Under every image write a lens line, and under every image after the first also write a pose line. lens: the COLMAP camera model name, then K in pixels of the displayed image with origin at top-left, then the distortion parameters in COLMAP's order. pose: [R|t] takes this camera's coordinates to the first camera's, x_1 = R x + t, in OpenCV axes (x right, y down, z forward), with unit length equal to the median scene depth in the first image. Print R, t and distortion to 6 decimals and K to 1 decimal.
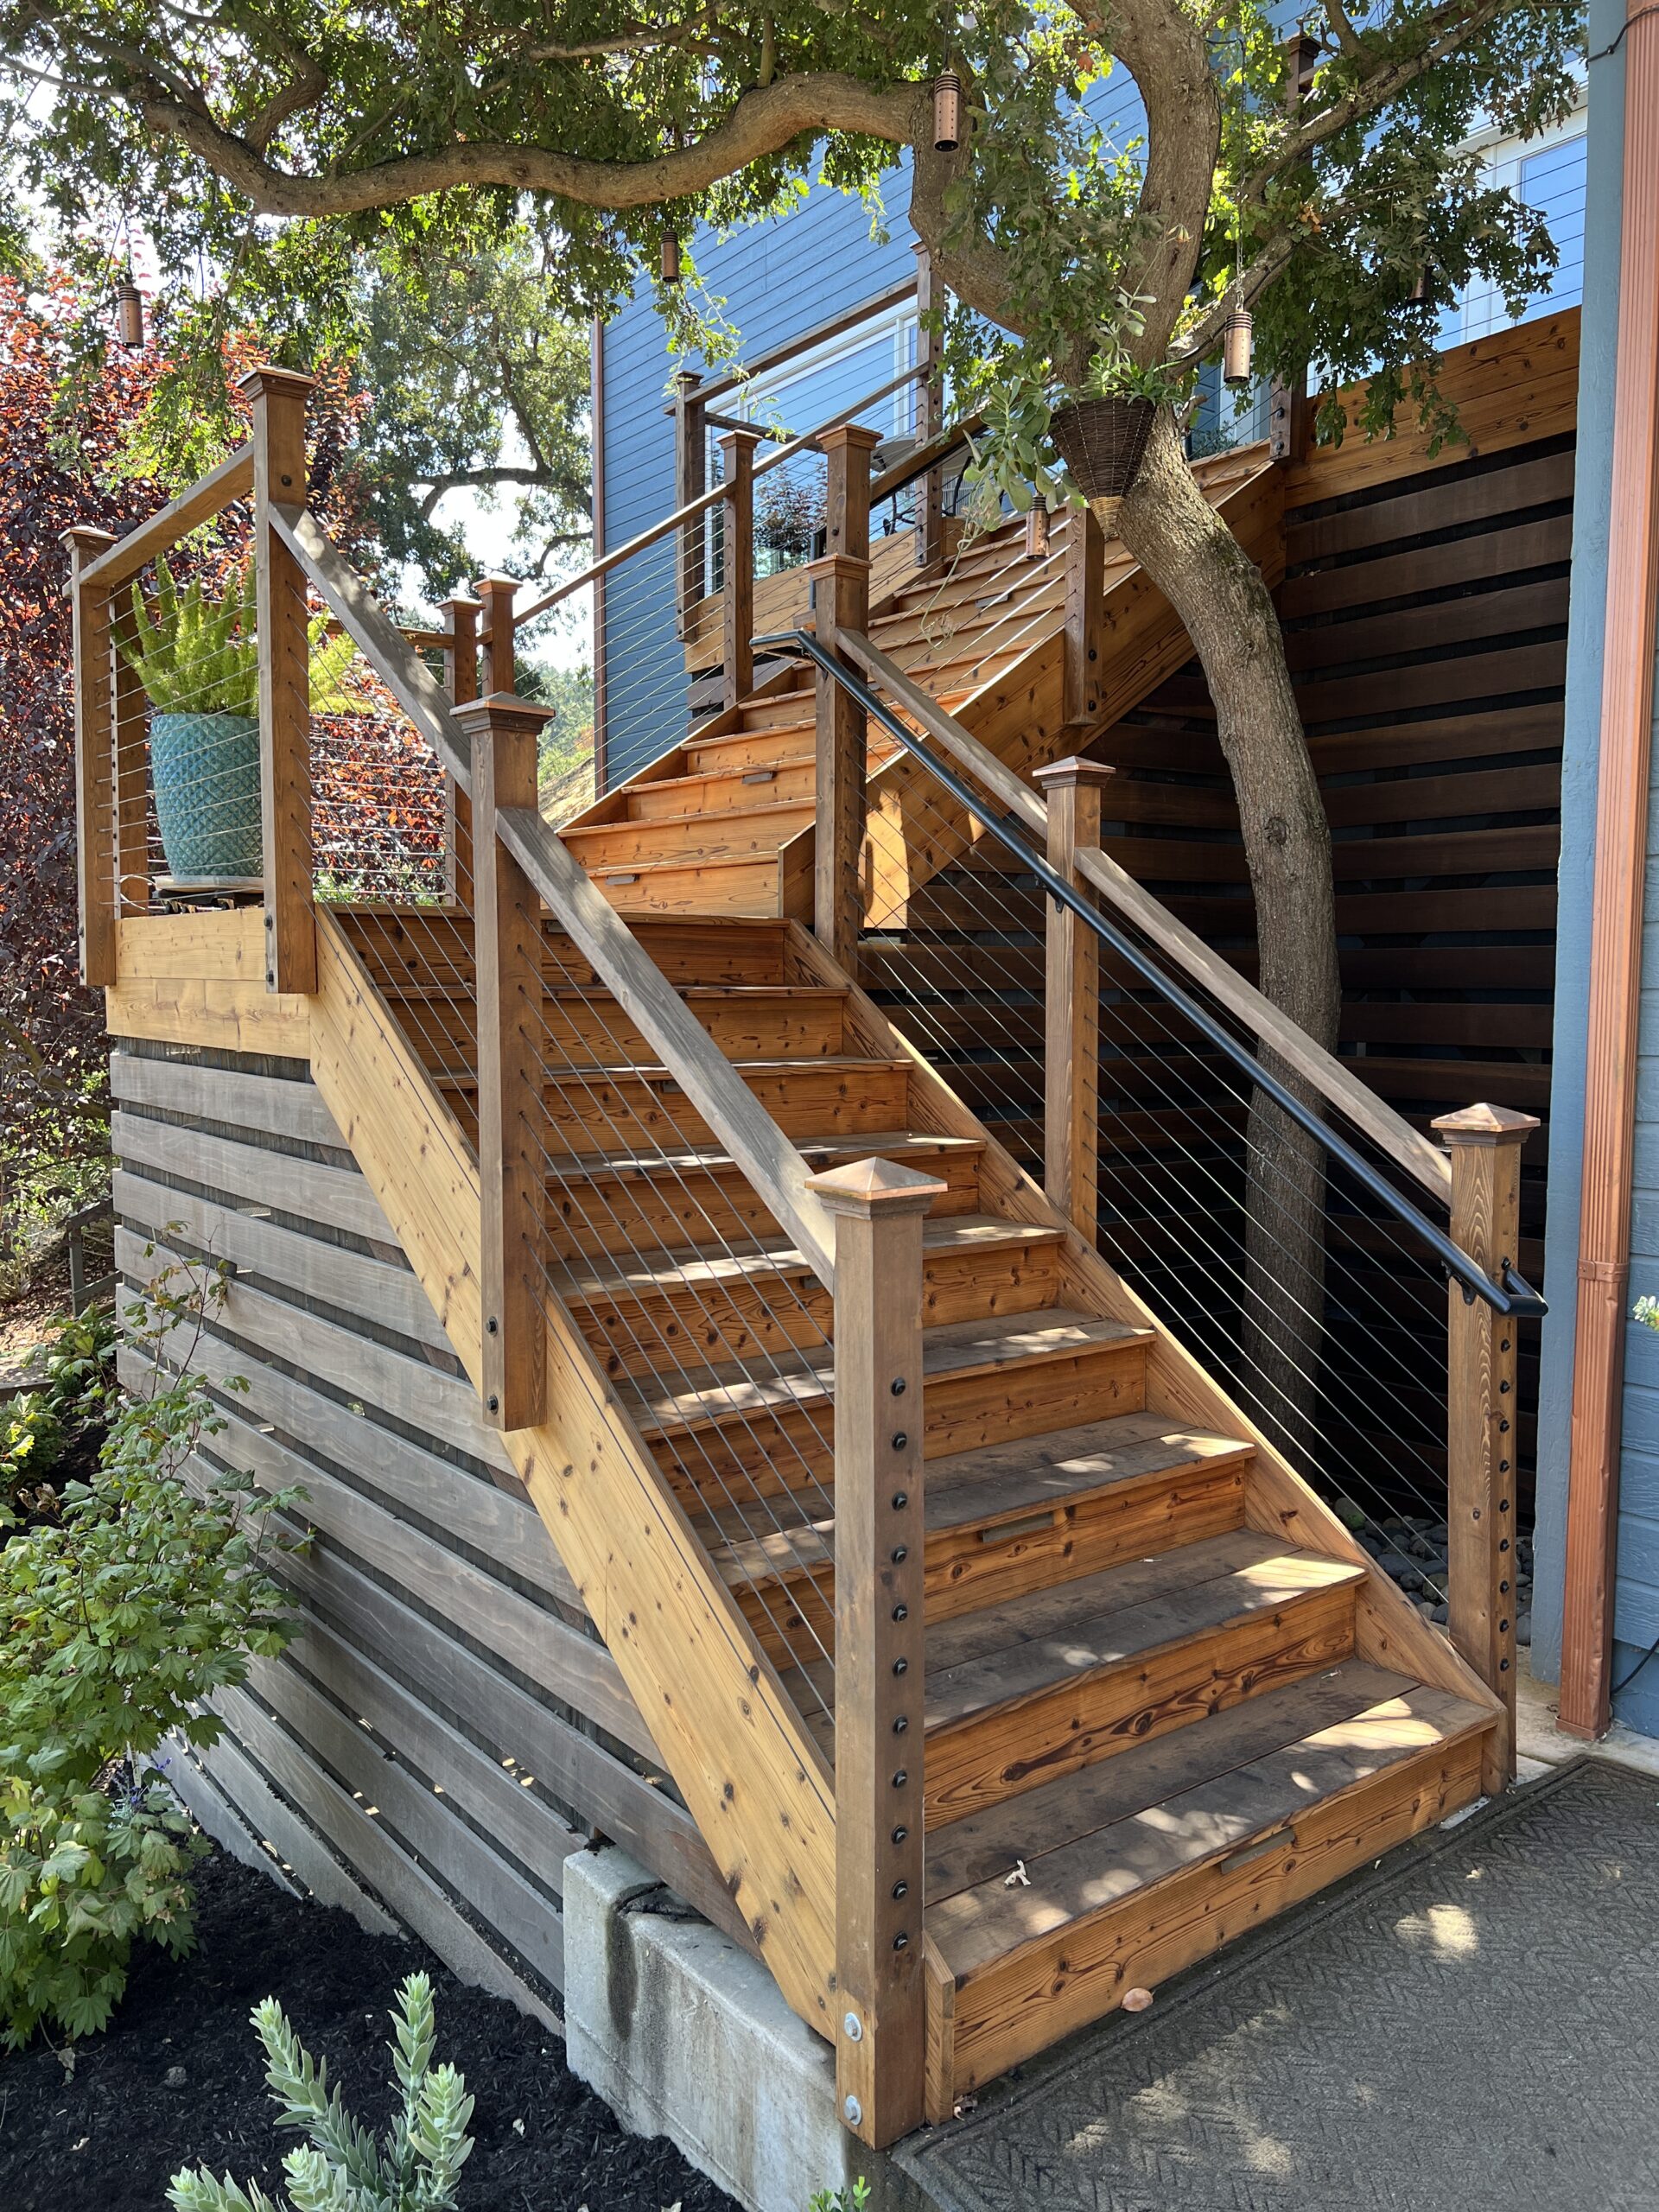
lens RADIAL K [[1761.2, 0, 829.5], [0, 1761.2, 1106.0], [0, 0, 1]] dist [-0.090591, 0.461279]
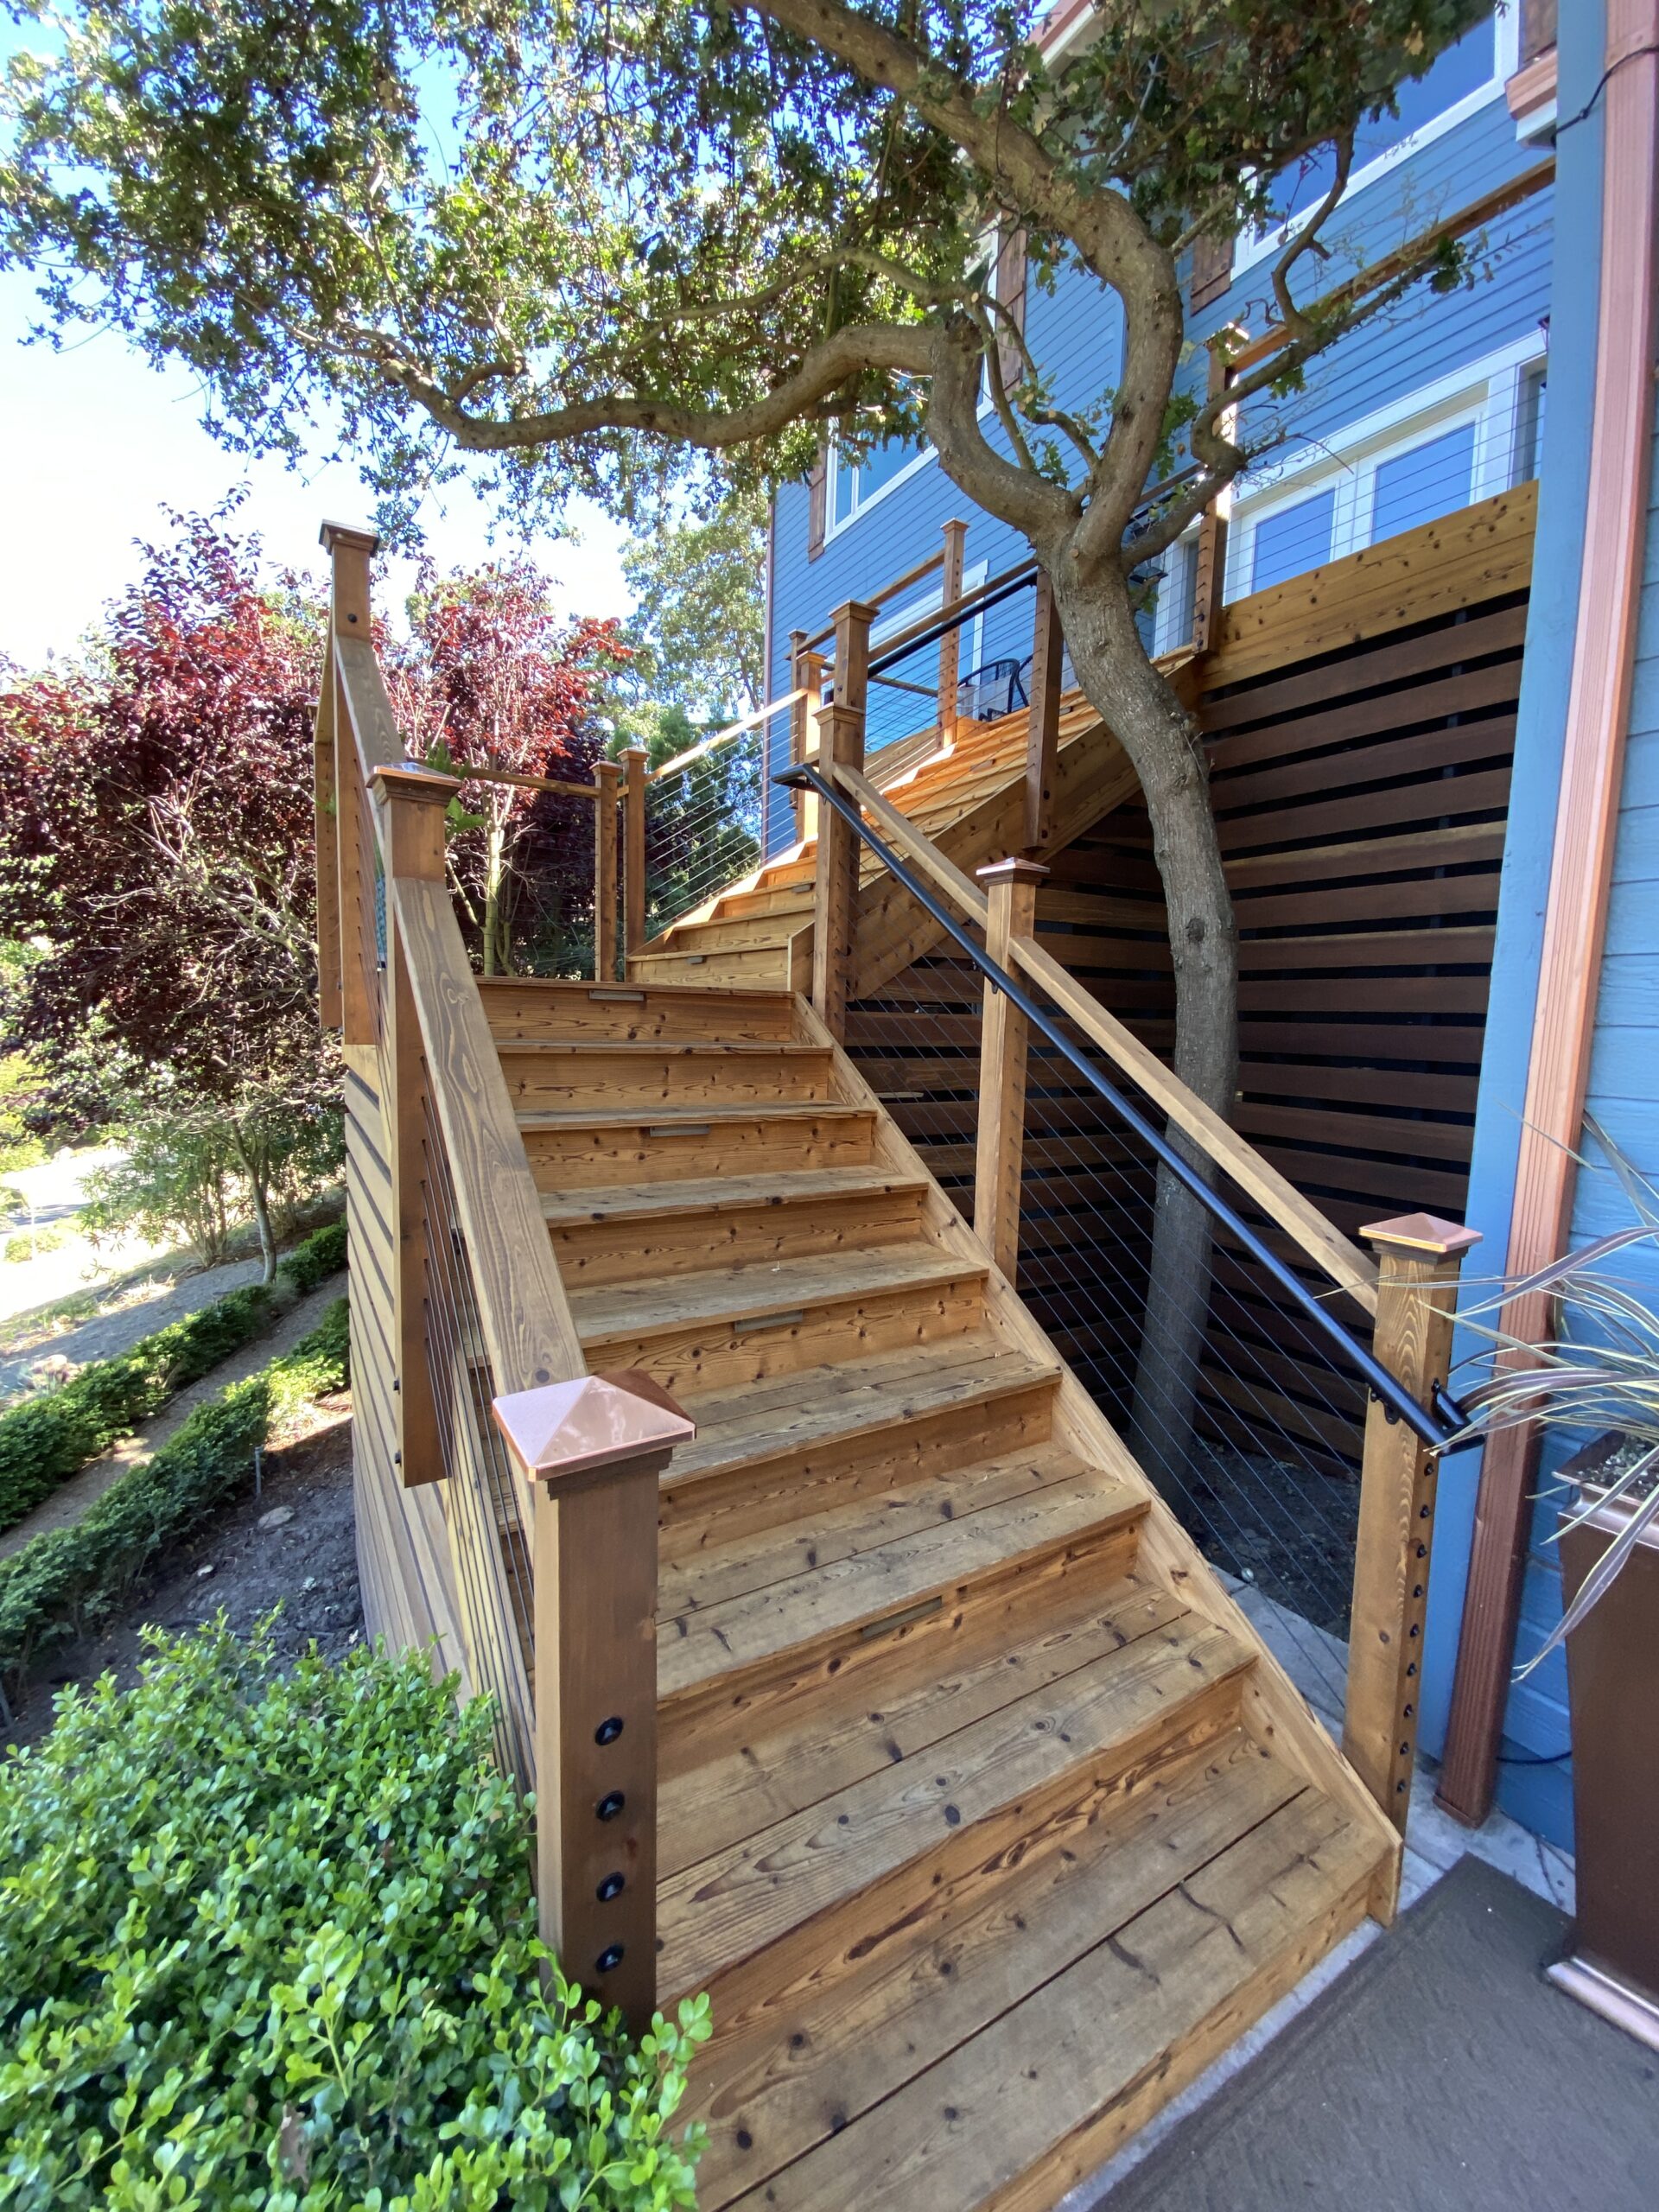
lens RADIAL K [[877.2, 0, 829.5], [0, 877.2, 1106.0], [0, 0, 1]] dist [0.000666, -0.000031]
pose [[0.993172, 0.040577, -0.109376, 0.090119], [-0.036897, 0.998690, 0.035458, -0.054240], [0.110671, -0.031181, 0.993368, 0.419482]]
